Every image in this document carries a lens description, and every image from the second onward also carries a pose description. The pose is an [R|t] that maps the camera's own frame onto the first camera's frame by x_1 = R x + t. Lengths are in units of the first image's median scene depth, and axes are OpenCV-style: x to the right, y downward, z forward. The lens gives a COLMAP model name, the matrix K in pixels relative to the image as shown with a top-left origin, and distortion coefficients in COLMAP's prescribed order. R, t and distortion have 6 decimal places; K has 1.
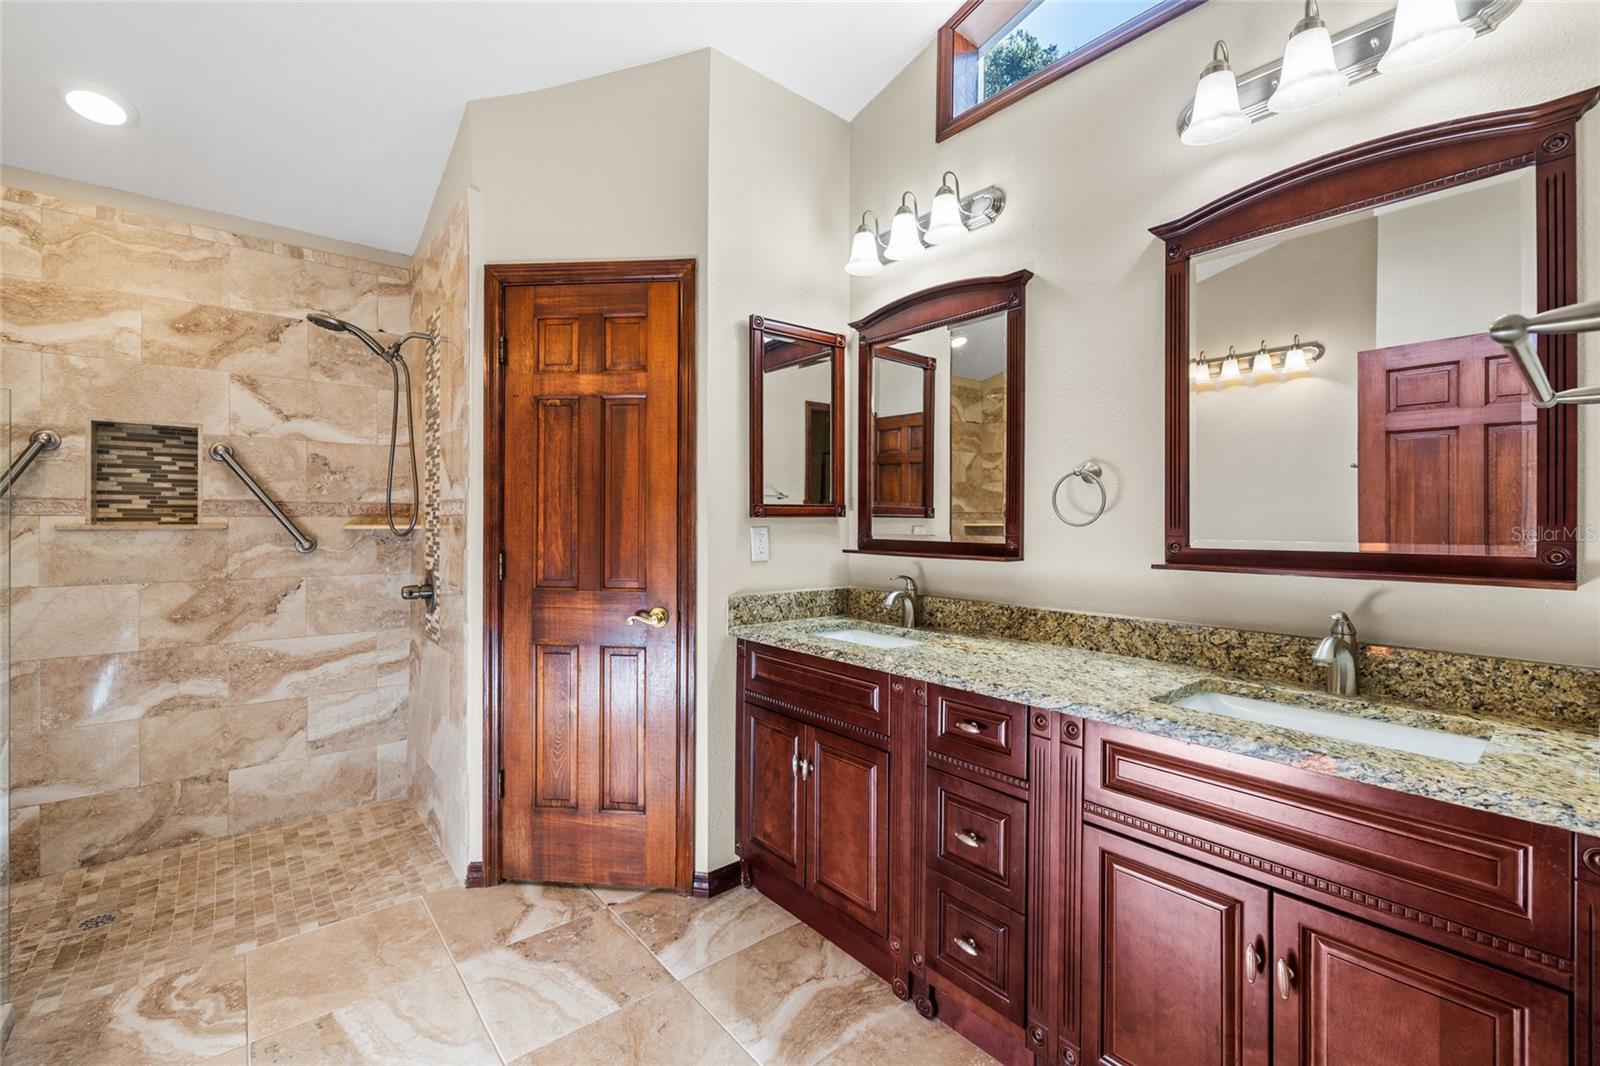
lens RADIAL K [[677.6, 0, 797.6], [0, 677.6, 521.7], [0, 0, 1]] dist [0.001610, -0.000424]
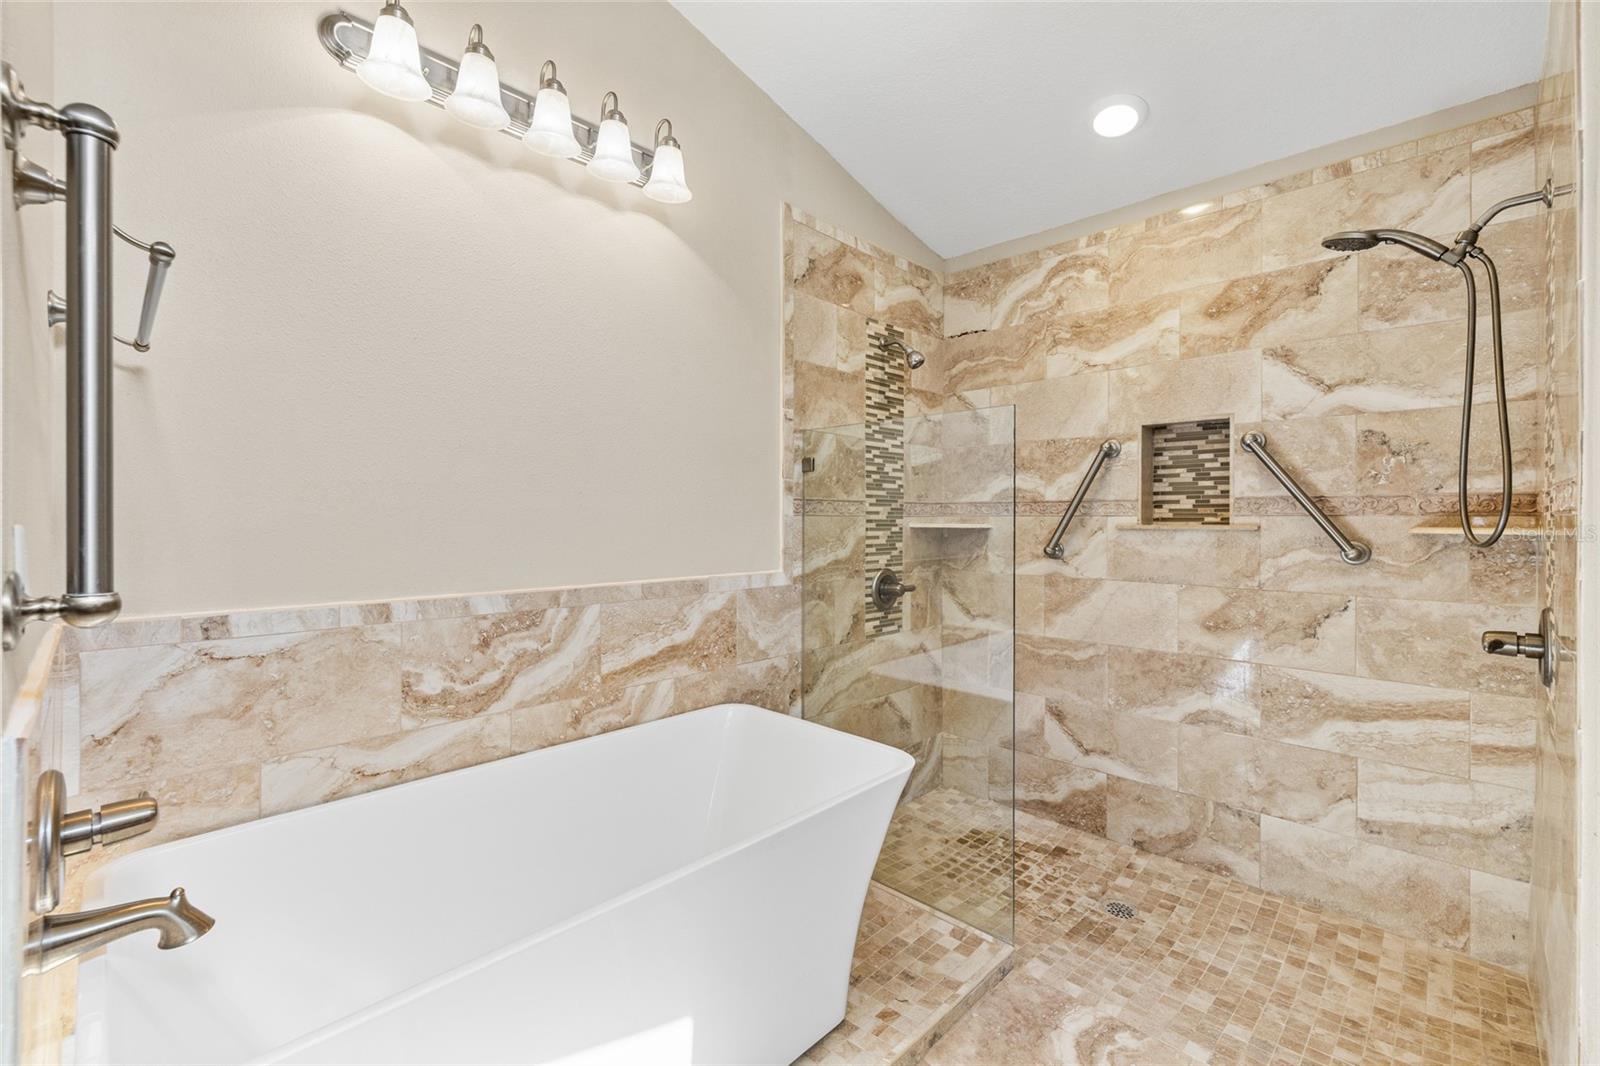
lens RADIAL K [[677.6, 0, 797.3], [0, 677.6, 517.5], [0, 0, 1]] dist [0.001610, -0.000424]
pose [[0.098439, -0.004112, -0.995135, -0.043983], [-0.003844, 0.999982, -0.004512, 0.000267], [0.995136, 0.004270, 0.098422, 0.335660]]
